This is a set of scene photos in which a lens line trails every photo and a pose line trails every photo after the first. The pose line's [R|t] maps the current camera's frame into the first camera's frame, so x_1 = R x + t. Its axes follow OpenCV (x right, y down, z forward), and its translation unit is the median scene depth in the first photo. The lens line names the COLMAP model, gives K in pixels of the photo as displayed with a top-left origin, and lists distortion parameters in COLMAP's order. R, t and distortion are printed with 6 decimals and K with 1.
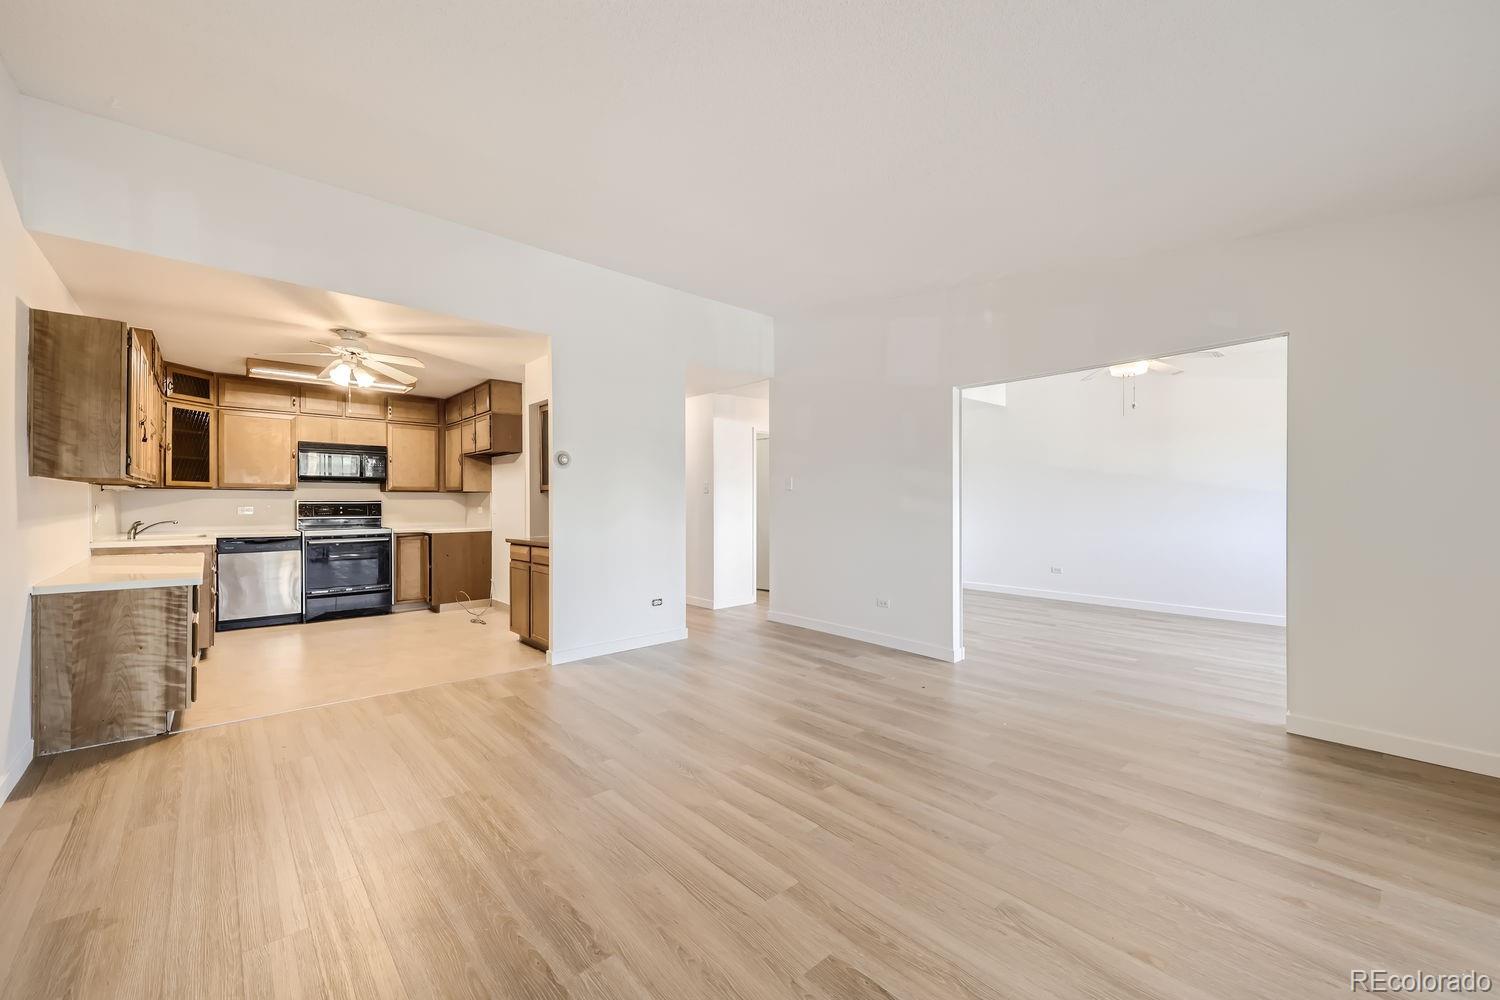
lens RADIAL K [[593.8, 0, 770.7], [0, 593.8, 504.0], [0, 0, 1]] dist [0.031688, -0.005966]
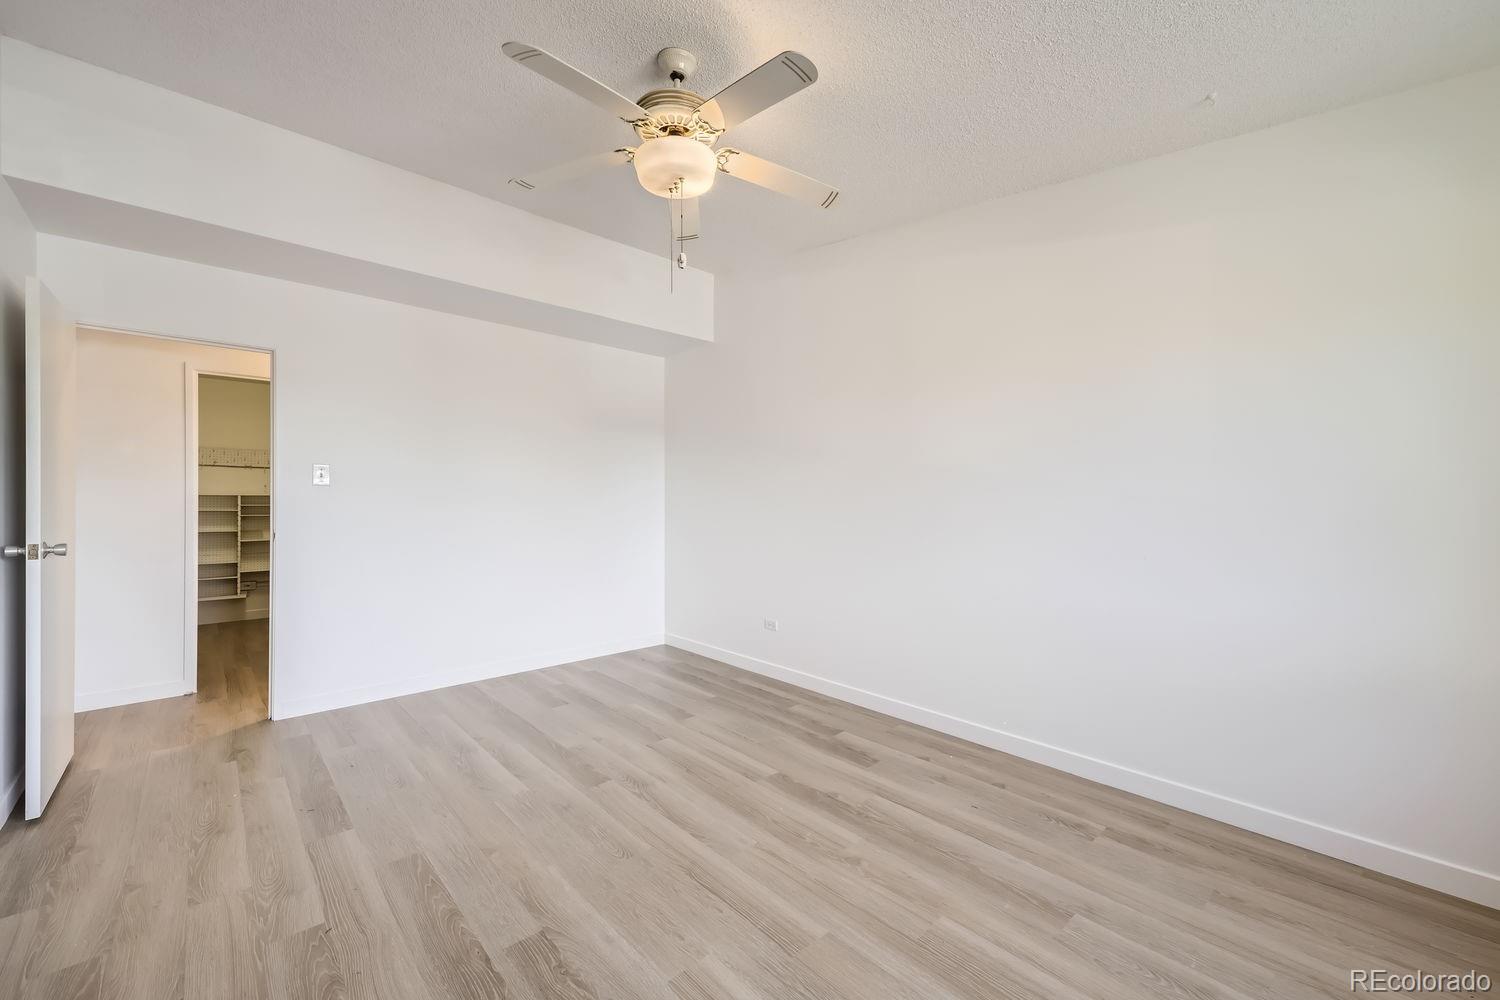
lens RADIAL K [[593.8, 0, 764.5], [0, 593.8, 497.7], [0, 0, 1]] dist [0.031688, -0.005966]
pose [[0.999999, 0.001541, 0.000707, 0.586857], [-0.001532, 0.999923, -0.012287, -0.002950], [-0.000726, 0.012286, 0.999924, 0.554194]]
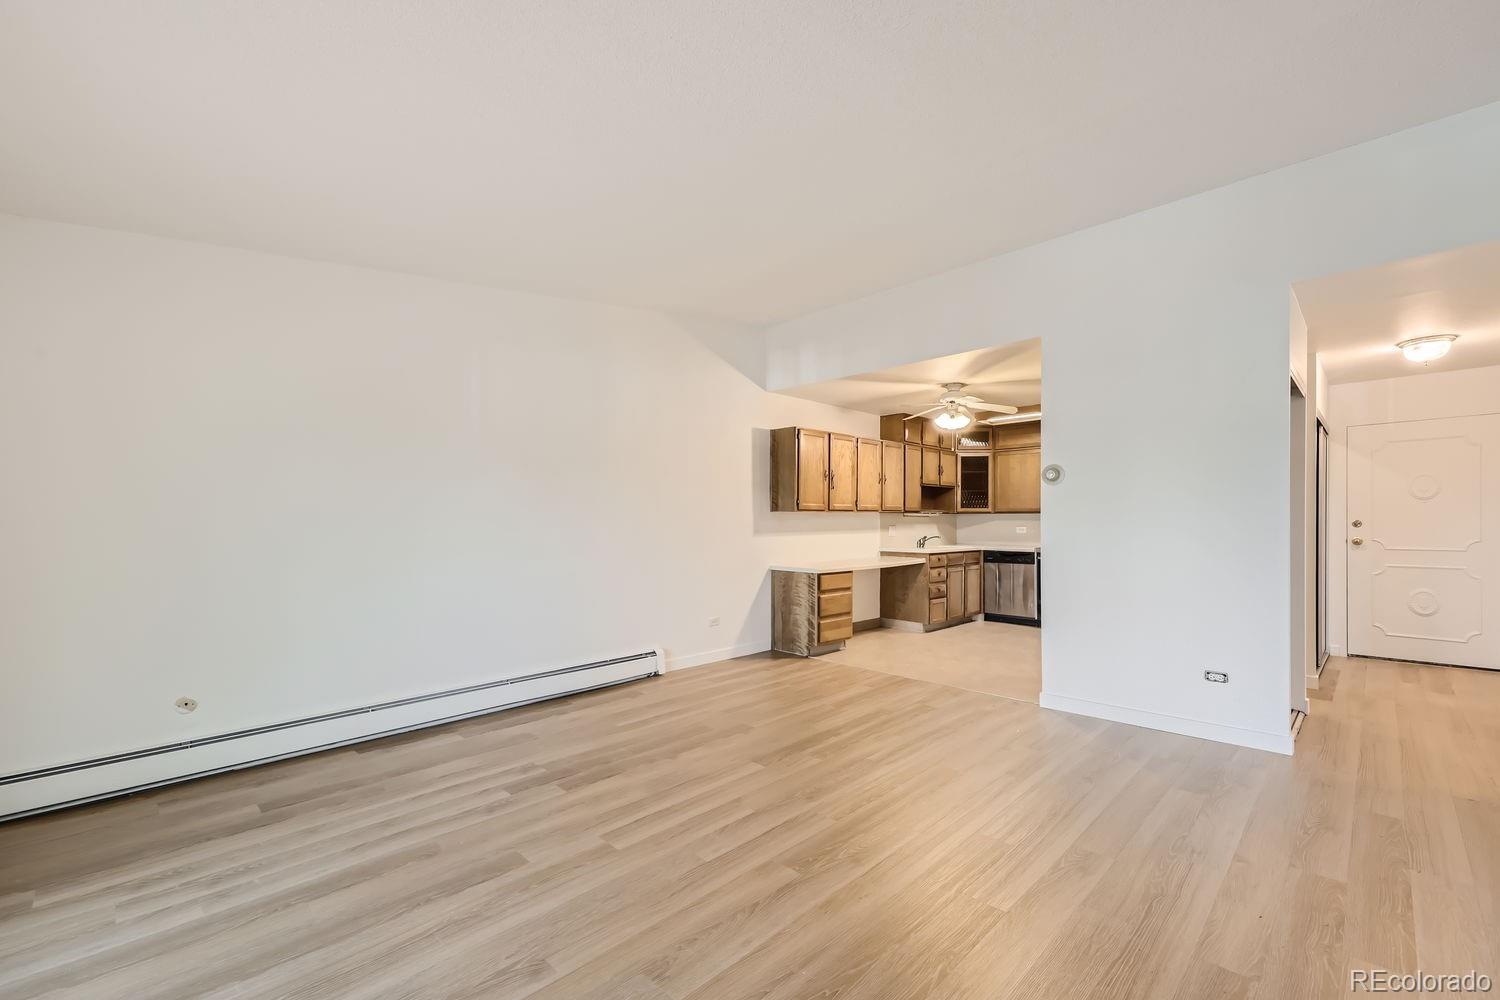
lens RADIAL K [[624.1, 0, 737.9], [0, 624.1, 524.6], [0, 0, 1]] dist [0.036602, -0.000542]
pose [[0.041659, 0.001054, -0.999131, 0.423367], [0.000974, 0.999999, 0.001096, -0.002288], [0.999131, -0.001019, 0.041658, 0.388950]]
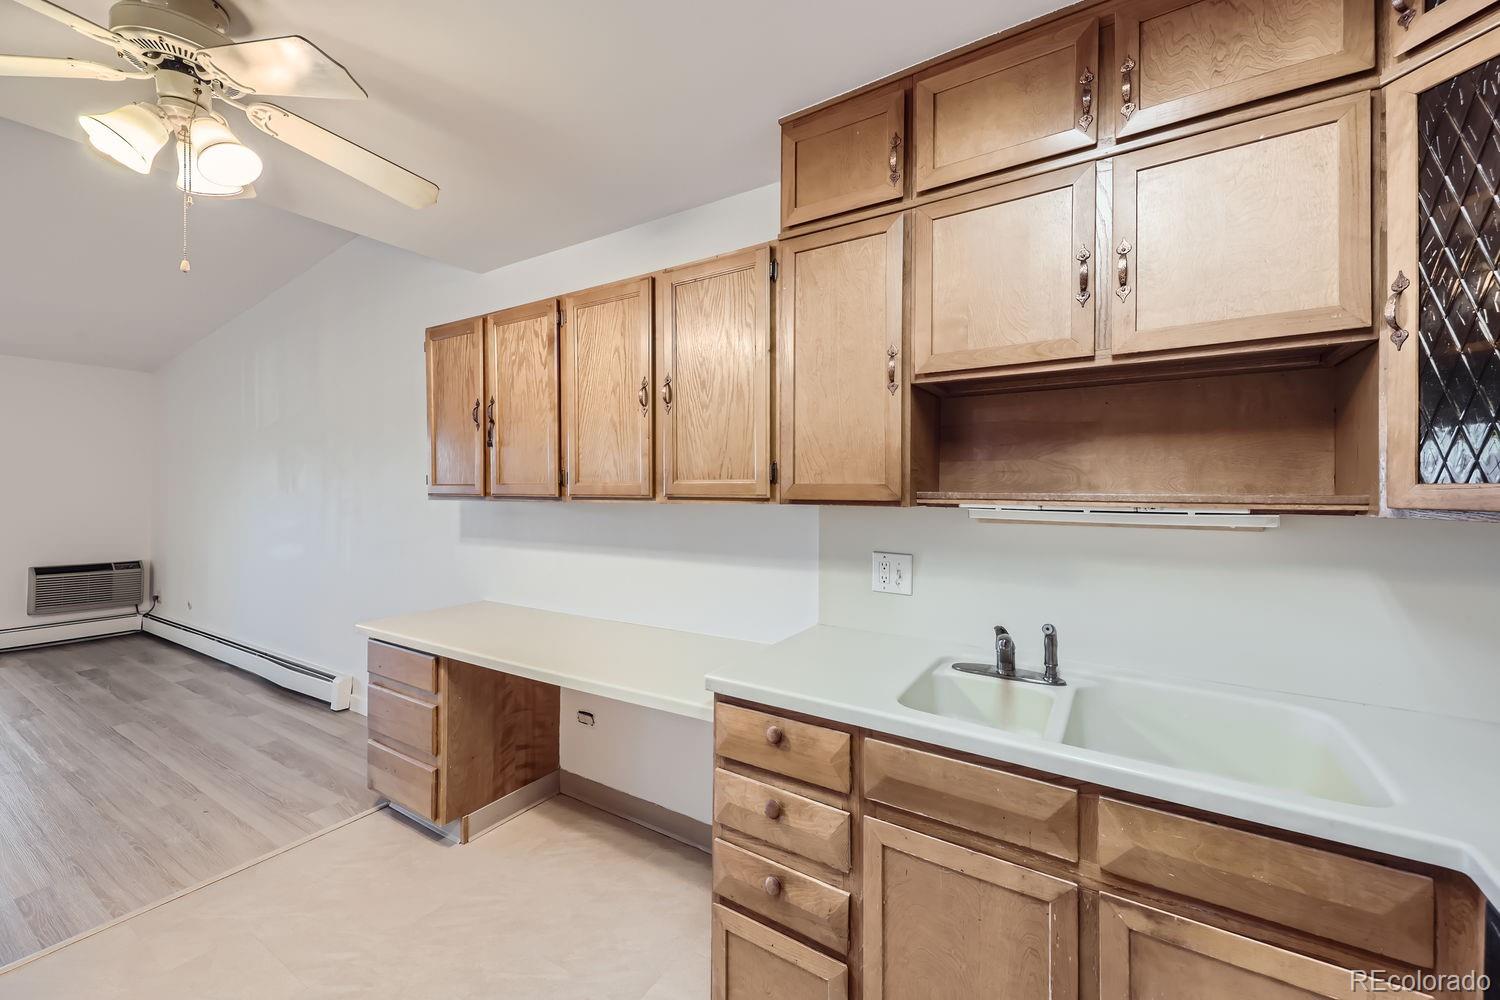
lens RADIAL K [[593.8, 0, 770.2], [0, 593.8, 487.4], [0, 0, 1]] dist [0.031688, -0.005966]
pose [[-0.963261, -0.003879, -0.268541, -0.681602], [-0.004600, 0.999987, 0.002056, -0.033997], [0.268529, 0.003216, -0.963266, 1.043415]]
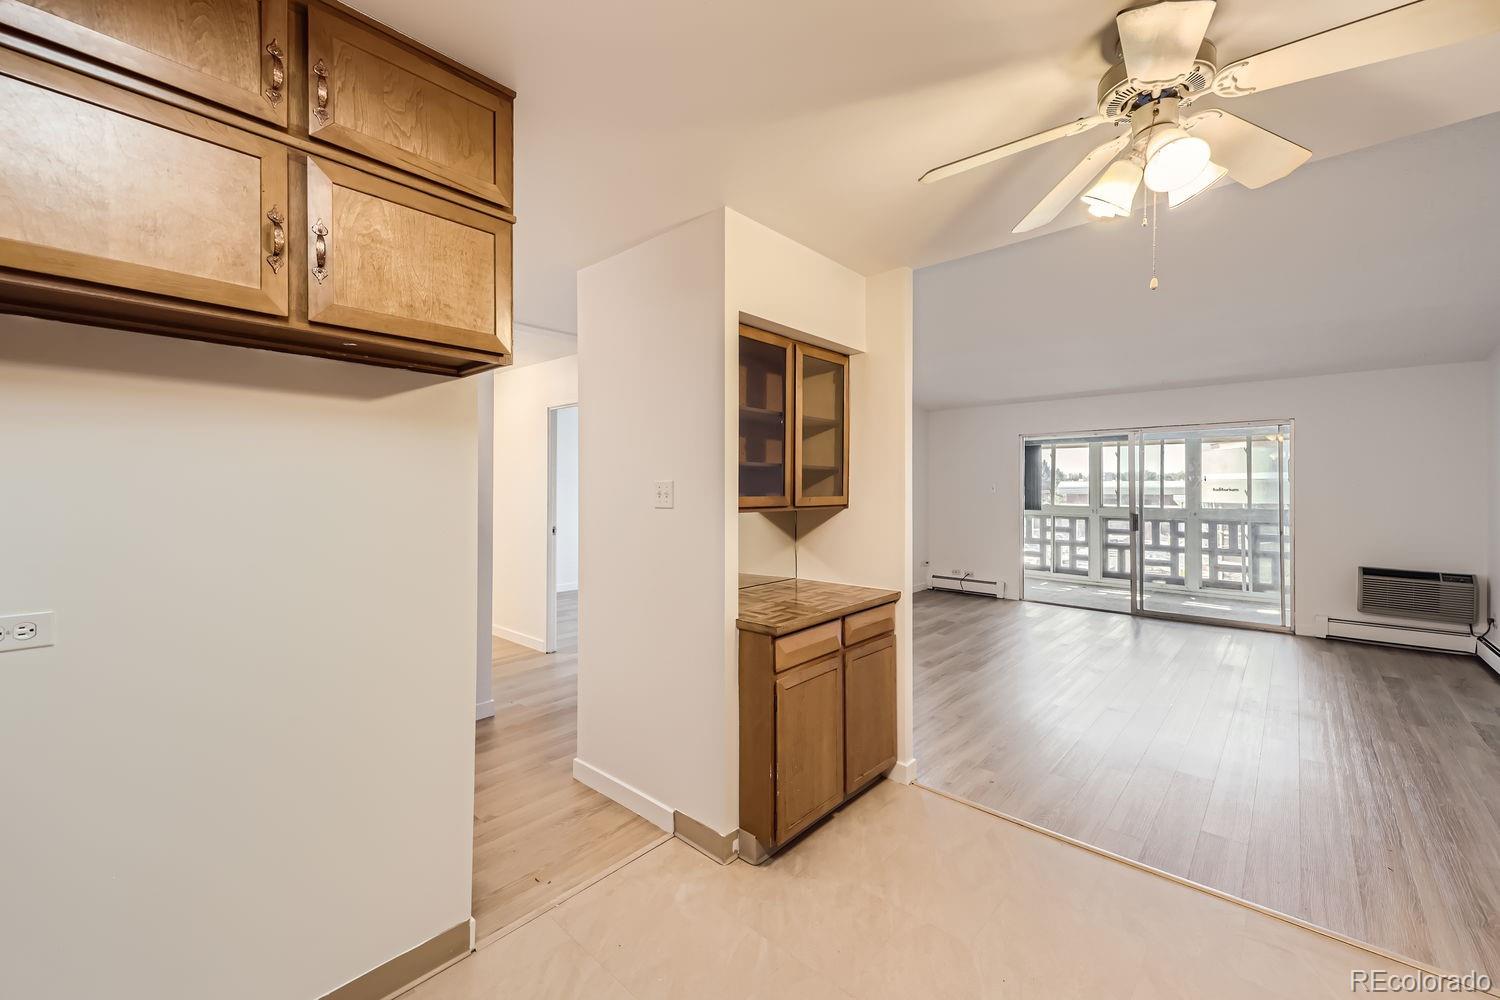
lens RADIAL K [[593.8, 0, 733.5], [0, 593.8, 486.4], [0, 0, 1]] dist [0.031688, -0.005966]
pose [[-0.076261, 0.003692, 0.997081, -0.759643], [0.001499, 0.999992, -0.003589, -0.034332], [-0.997087, 0.001221, -0.076266, 0.946000]]
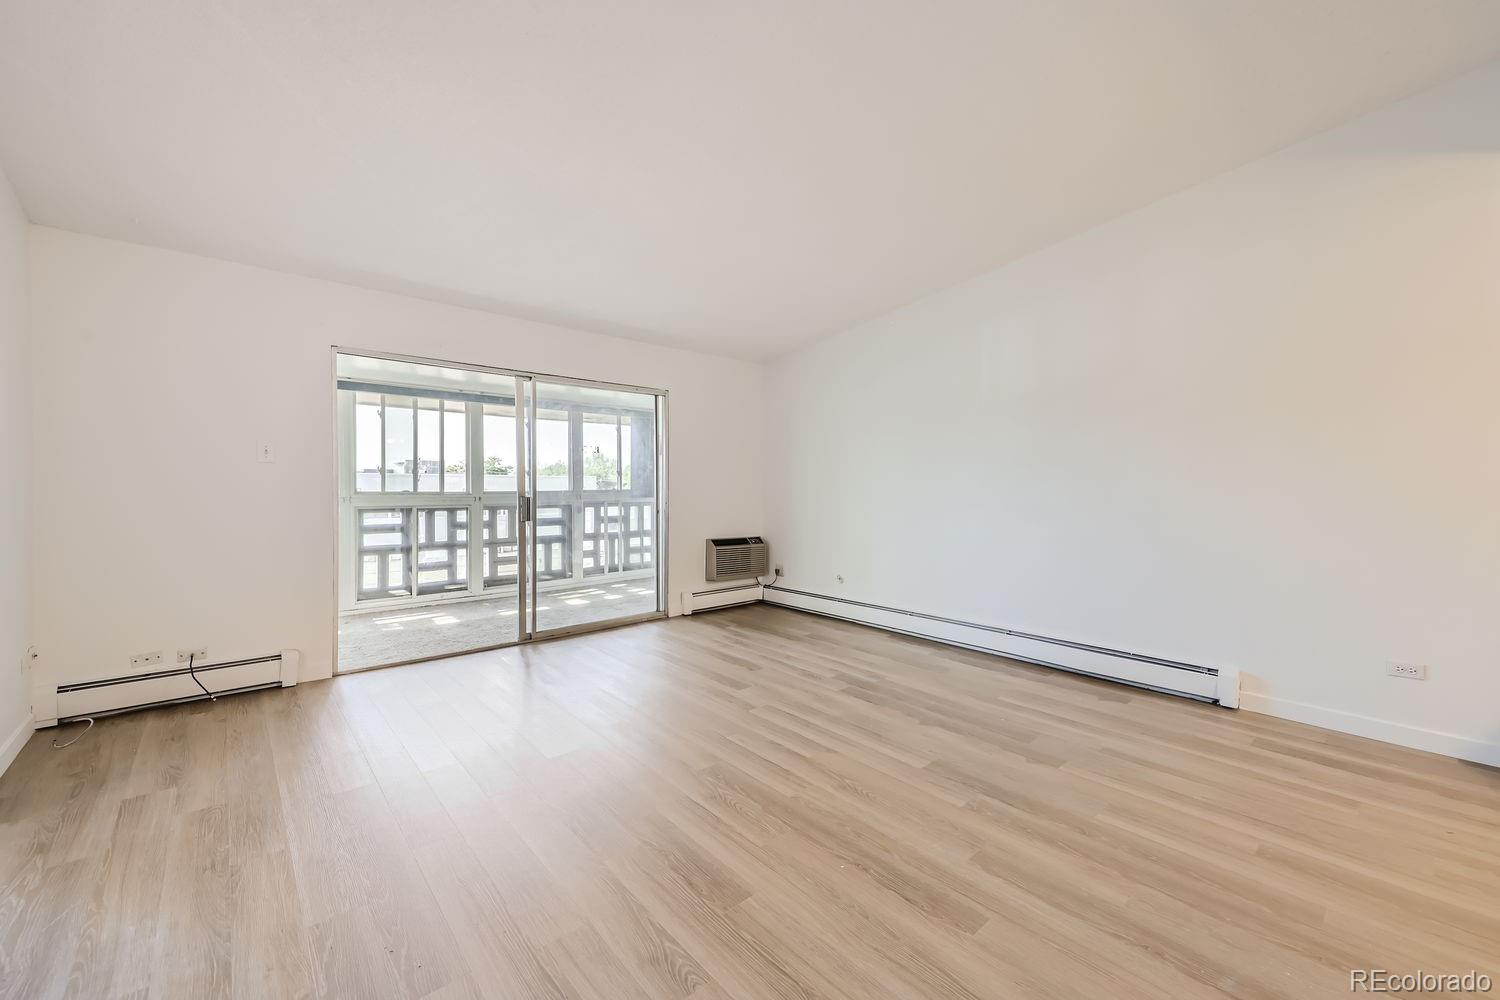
lens RADIAL K [[593.8, 0, 762.0], [0, 593.8, 497.5], [0, 0, 1]] dist [0.031688, -0.005966]
pose [[-0.999841, -0.001784, 0.017725, -0.006659], [-0.001375, 0.999732, 0.023099, -0.003206], [-0.017761, 0.023071, -0.999576, 0.875760]]
